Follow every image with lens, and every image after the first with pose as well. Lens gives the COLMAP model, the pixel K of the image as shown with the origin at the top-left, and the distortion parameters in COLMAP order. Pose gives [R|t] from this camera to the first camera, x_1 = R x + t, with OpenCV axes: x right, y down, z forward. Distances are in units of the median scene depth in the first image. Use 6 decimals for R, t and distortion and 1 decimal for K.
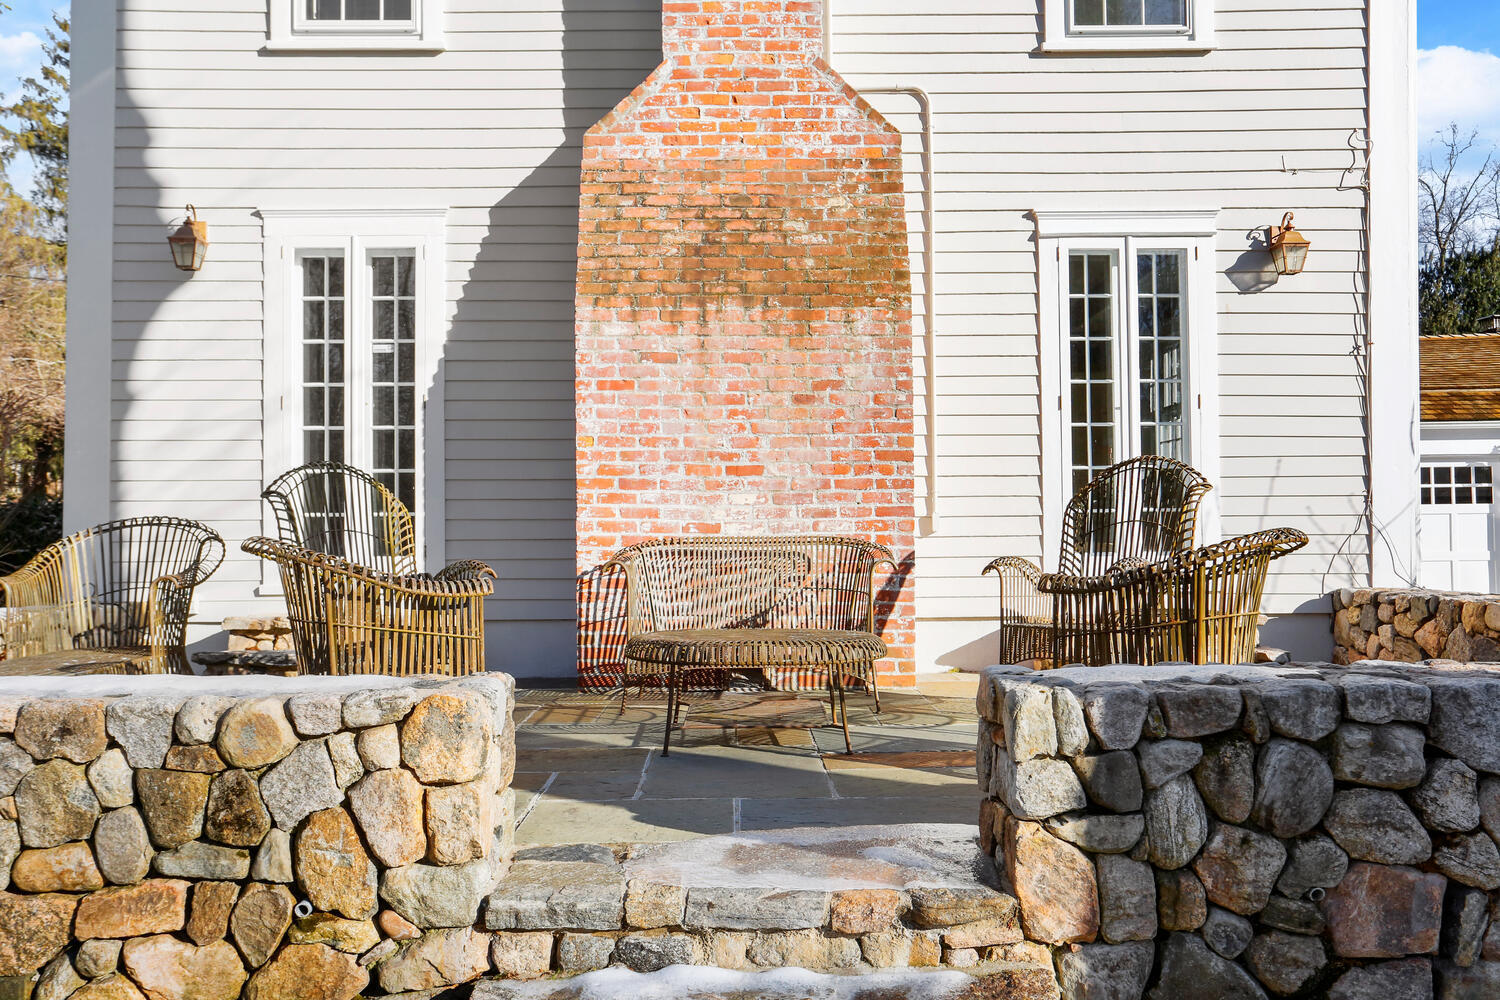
lens RADIAL K [[1259.2, 0, 750.0], [0, 1259.2, 500.0], [0, 0, 1]] dist [-0.005133, 0.007117]
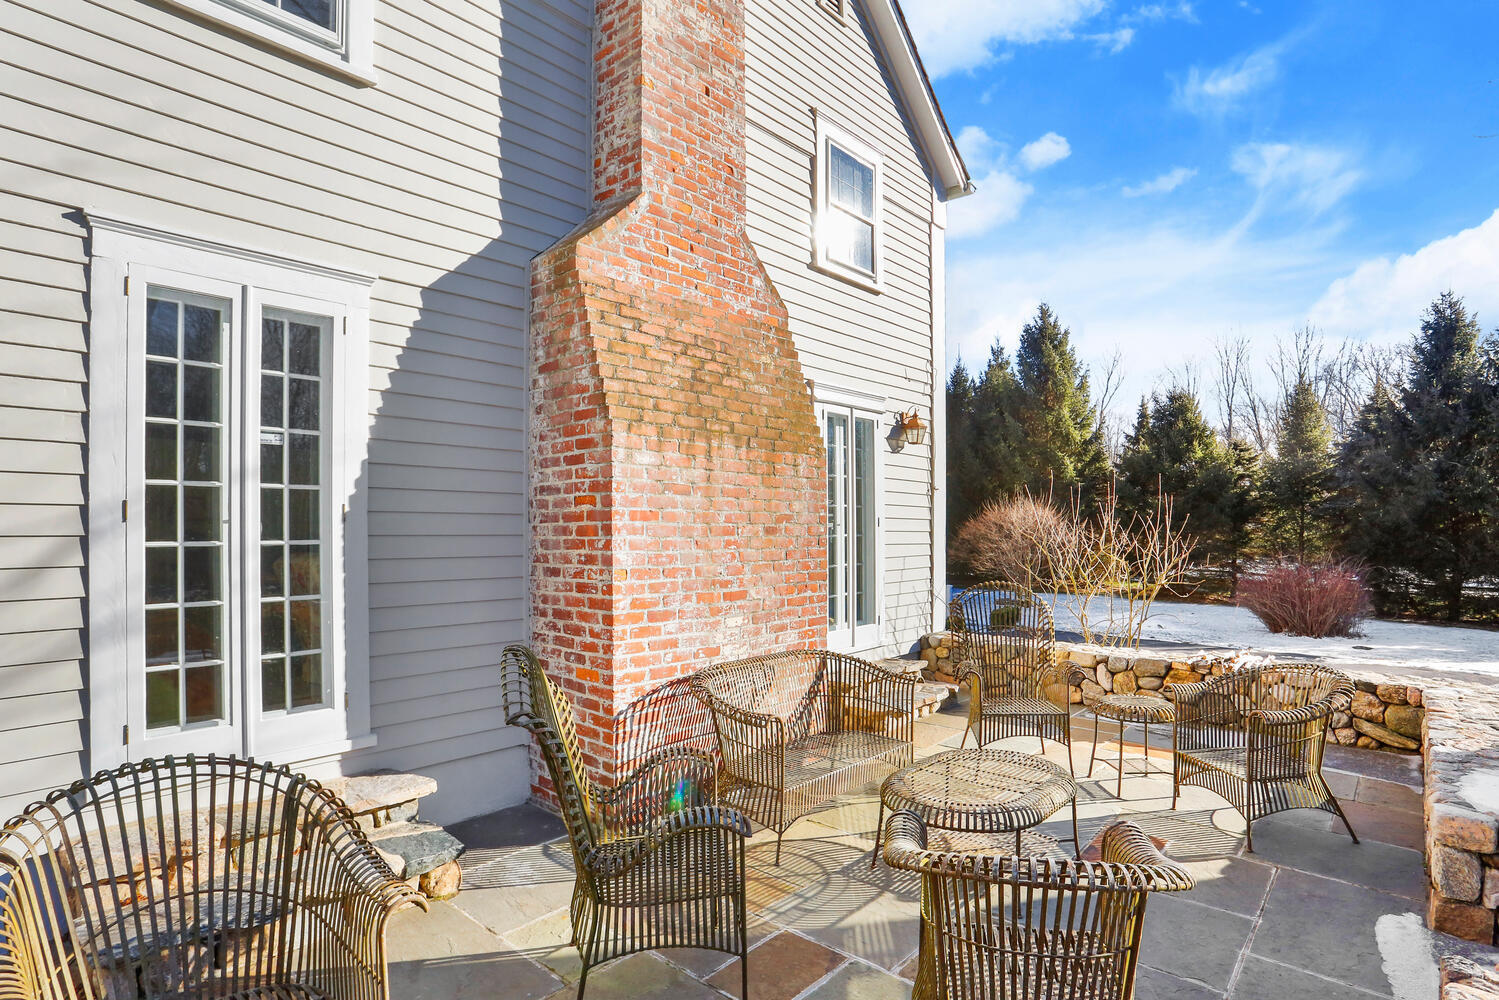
lens RADIAL K [[785.0, 0, 745.7], [0, 785.0, 517.0], [0, 0, 1]] dist [-0.090907, 0.054428]
pose [[0.664543, 0.012439, 0.747147, -0.500845], [-0.033870, 0.999335, 0.013488, -0.099697], [-0.746482, -0.034269, 0.664522, 0.530290]]
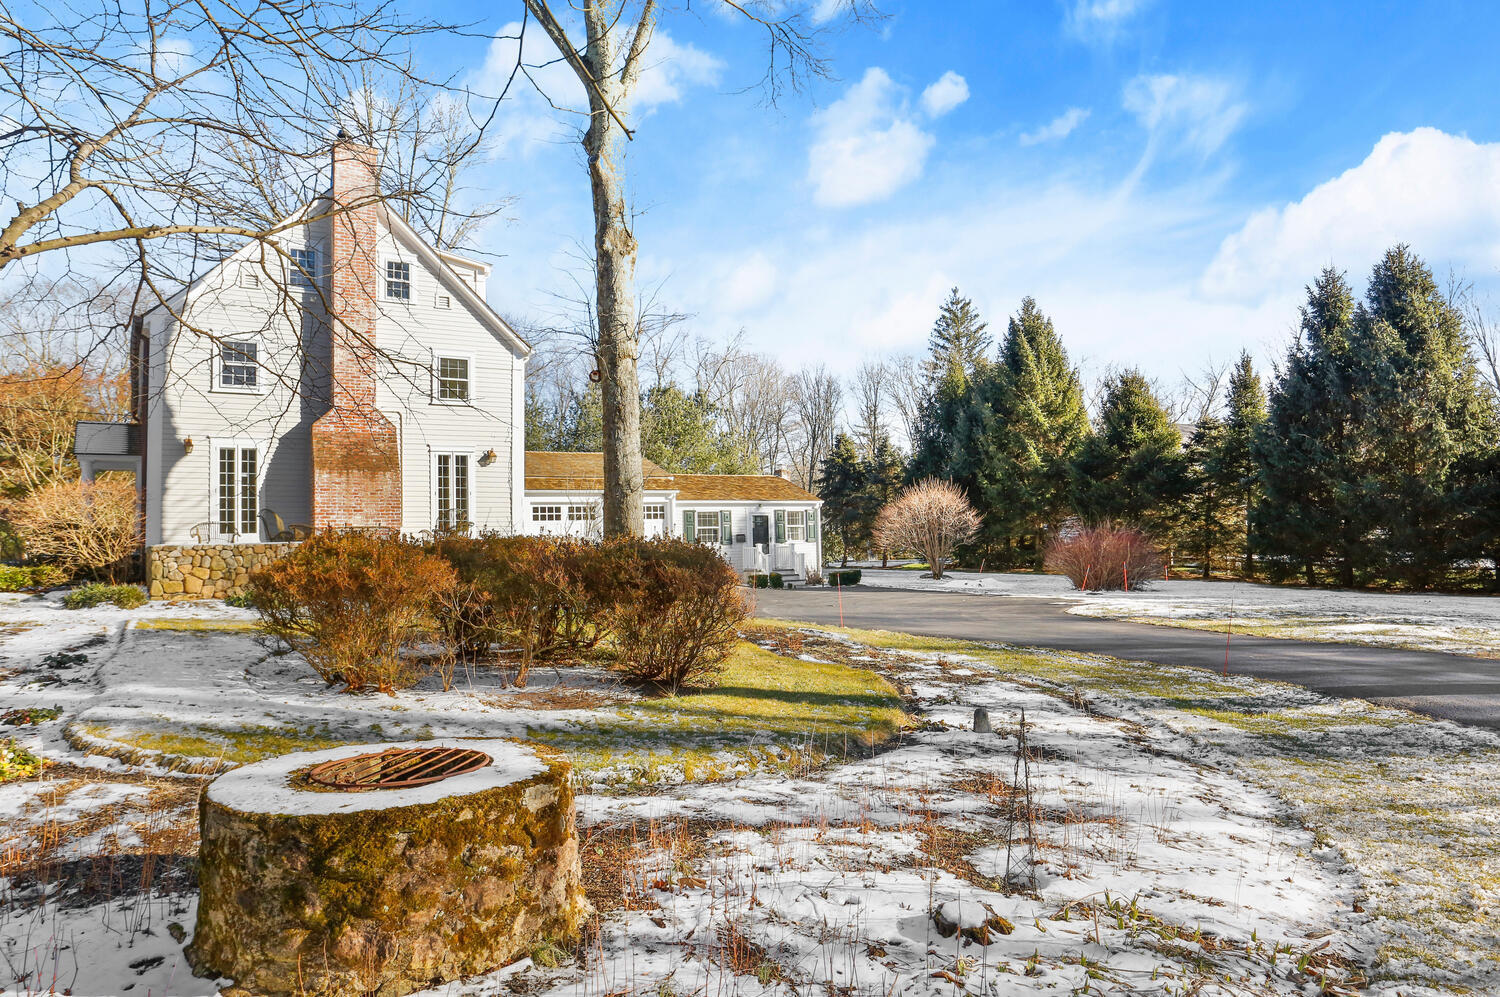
lens RADIAL K [[1059.5, 0, 750.0], [0, 1059.5, 498.5], [0, 0, 1]] dist [0.004984, 0.002529]
pose [[0.864793, 0.010198, 0.502024, -0.632542], [-0.000800, 0.999820, -0.018933, 0.001844], [-0.502127, 0.015971, 0.864646, -2.630026]]
